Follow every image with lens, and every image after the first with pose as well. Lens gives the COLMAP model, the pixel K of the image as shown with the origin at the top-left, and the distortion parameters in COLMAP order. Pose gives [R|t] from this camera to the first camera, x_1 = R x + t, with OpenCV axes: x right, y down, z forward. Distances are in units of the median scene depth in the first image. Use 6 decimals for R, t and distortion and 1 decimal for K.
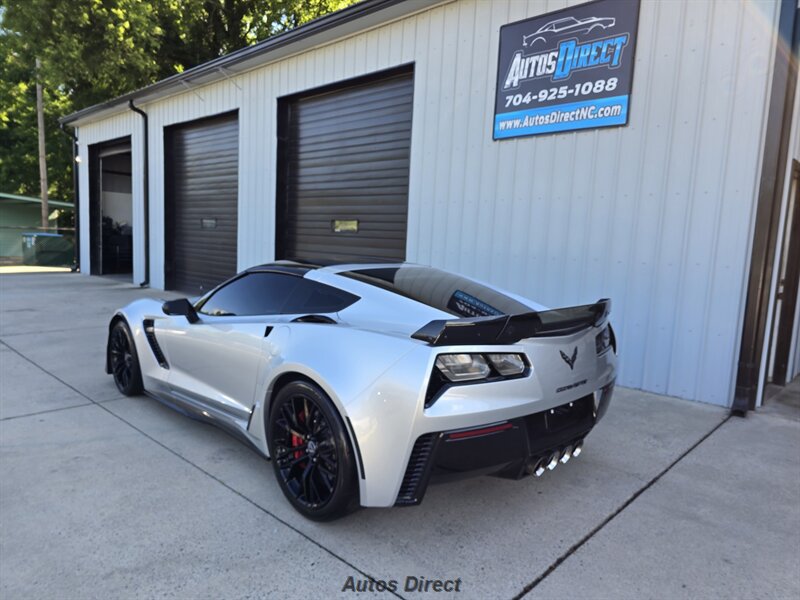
lens RADIAL K [[533.1, 0, 405.9], [0, 533.1, 313.6], [0, 0, 1]] dist [0.066241, -0.061471]
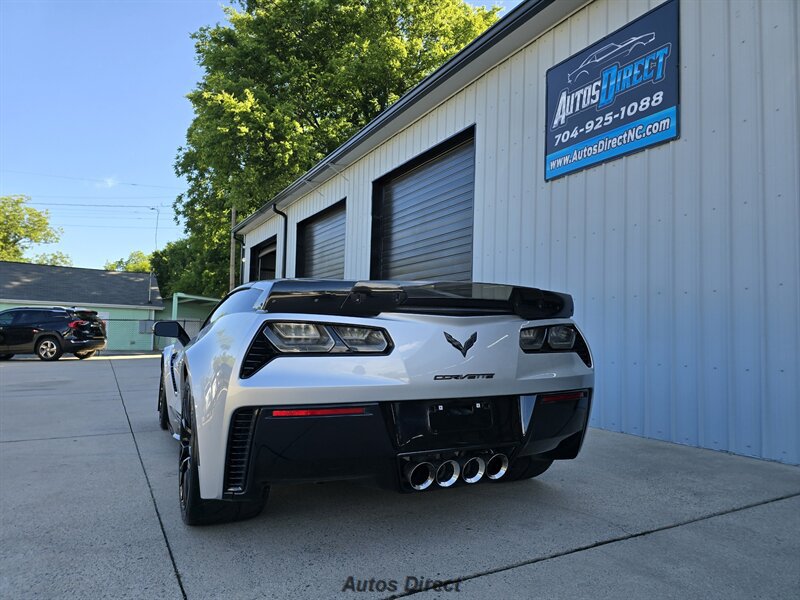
lens RADIAL K [[533.1, 0, 394.4], [0, 533.1, 303.8], [0, 0, 1]] dist [0.066241, -0.061471]
pose [[0.947679, -0.042463, -0.316388, 0.221005], [-0.020861, 0.980757, -0.194114, 0.087212], [0.318543, 0.190558, 0.928557, 0.085183]]
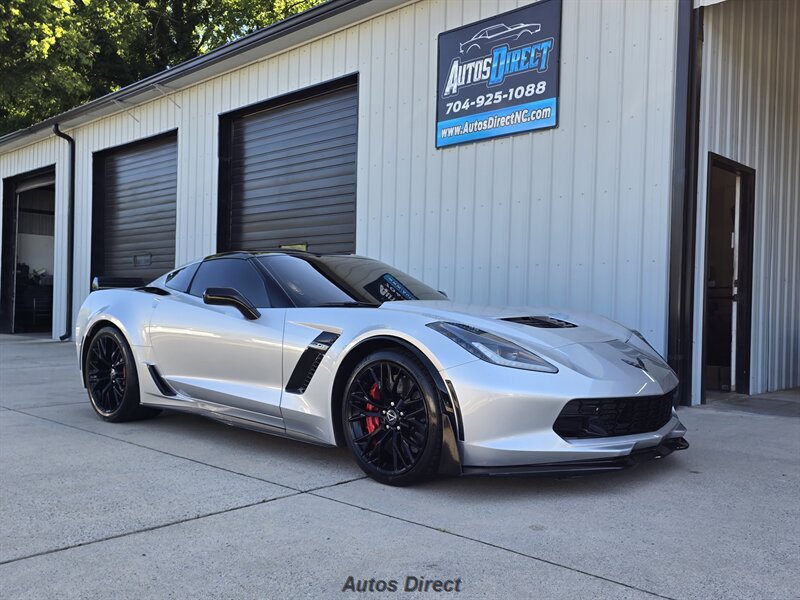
lens RADIAL K [[734.0, 0, 403.7], [0, 734.0, 315.5], [0, 0, 1]] dist [0.041830, 0.000000]
pose [[0.999480, -0.025018, -0.020346, 0.136875], [0.022423, 0.992634, -0.119056, 0.134519], [0.023174, 0.118538, 0.992679, -0.275079]]
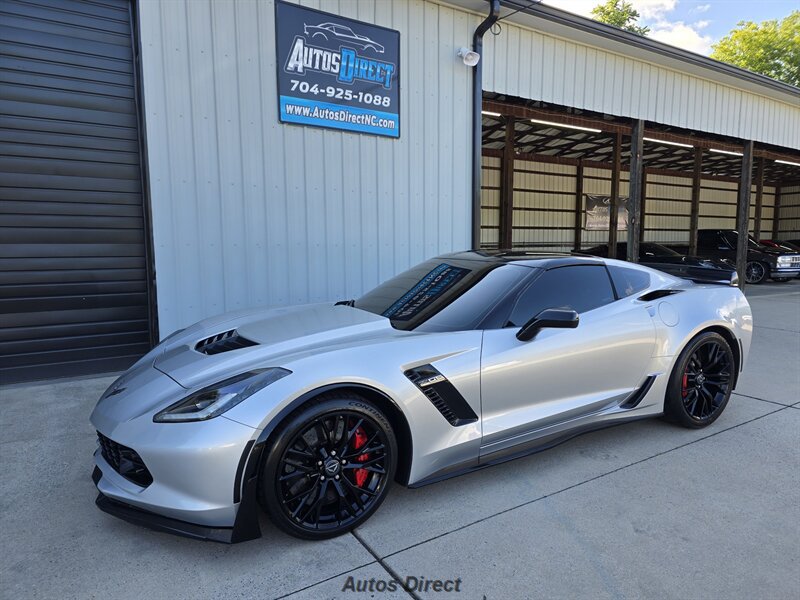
lens RADIAL K [[533.1, 0, 404.9], [0, 533.1, 305.7], [0, 0, 1]] dist [0.066241, -0.061471]
pose [[0.244993, -0.155320, 0.957003, -0.800922], [0.138561, 0.982561, 0.123996, -0.104996], [-0.959573, 0.102225, 0.262242, 0.639635]]
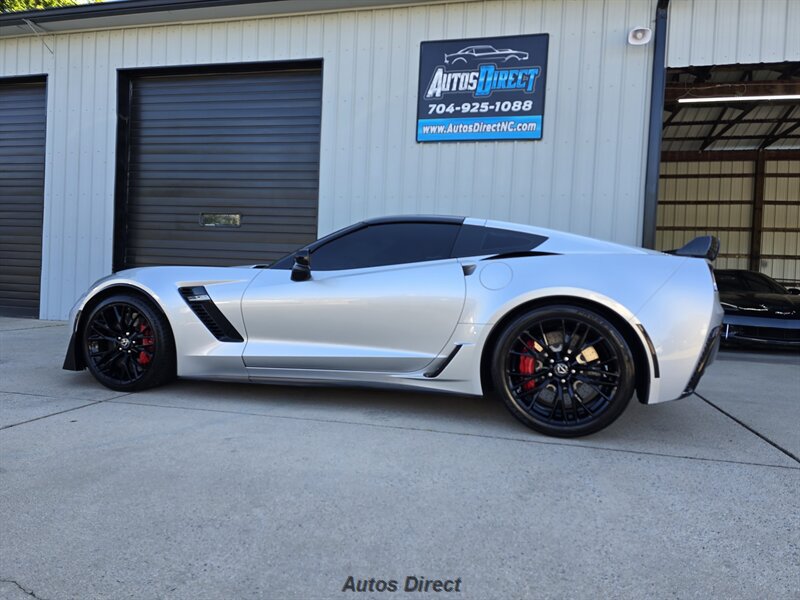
lens RADIAL K [[533.1, 0, 397.4], [0, 533.1, 304.1], [0, 0, 1]] dist [0.066241, -0.061471]
pose [[0.870208, -0.020402, 0.492262, -0.457819], [0.058837, 0.996295, -0.062719, 0.079752], [-0.489158, 0.083542, 0.868185, 0.110349]]
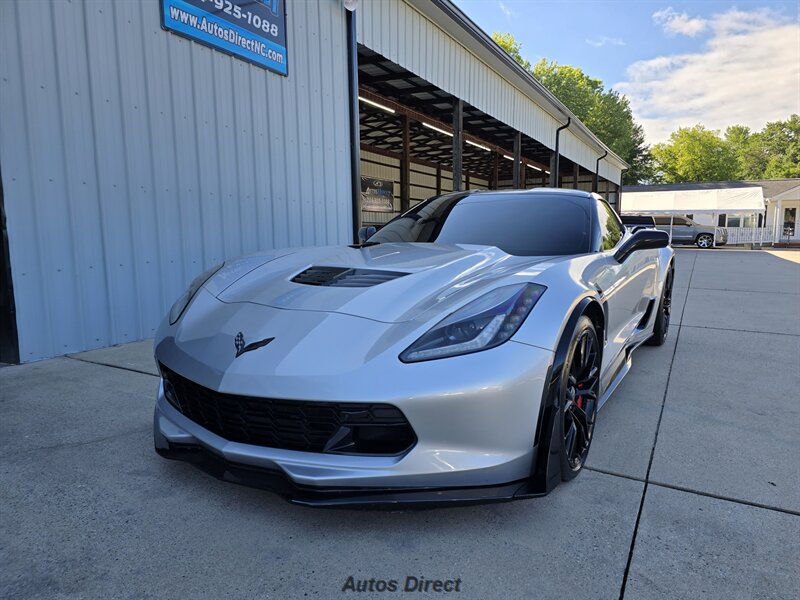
lens RADIAL K [[533.1, 0, 405.9], [0, 533.1, 308.9], [0, 0, 1]] dist [0.066241, -0.061471]
pose [[-0.249618, -0.179631, 0.951537, -0.739862], [0.116061, 0.970010, 0.213565, -0.084535], [-0.961364, 0.163746, -0.221284, 1.005109]]
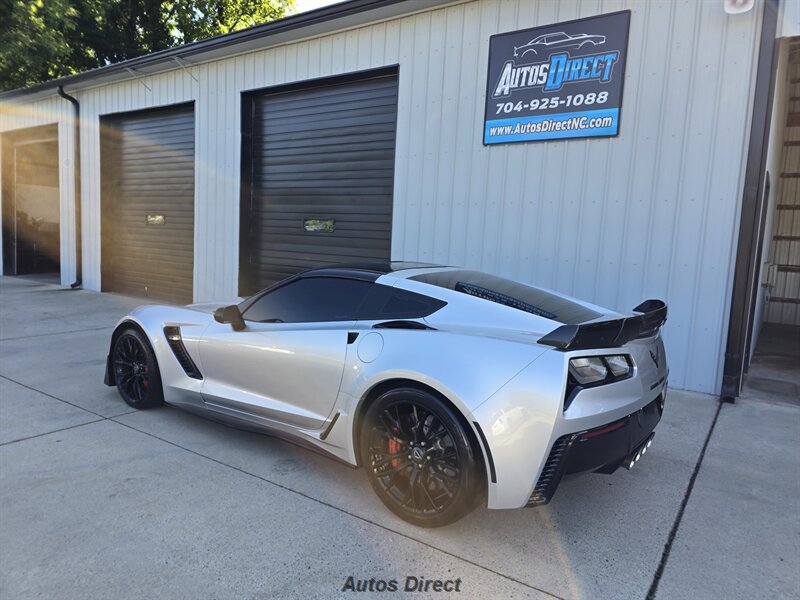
lens RADIAL K [[533.1, 0, 407.3], [0, 533.1, 305.1], [0, 0, 1]] dist [0.066241, -0.061471]
pose [[0.987759, -0.015612, 0.155203, -0.163325], [0.017056, 0.999823, -0.007978, -0.009626], [-0.155051, 0.010527, 0.987850, 0.005660]]
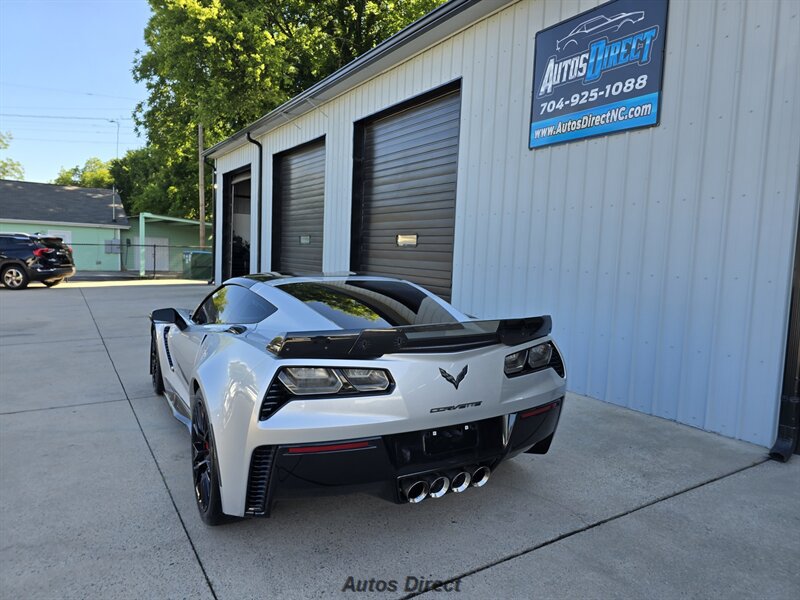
lens RADIAL K [[533.1, 0, 406.0], [0, 533.1, 300.0], [0, 0, 1]] dist [0.066241, -0.061471]
pose [[0.967658, 0.011498, -0.252002, 0.214408], [-0.024049, 0.998616, -0.046779, -0.002893], [0.251115, 0.051327, 0.966595, 0.031099]]
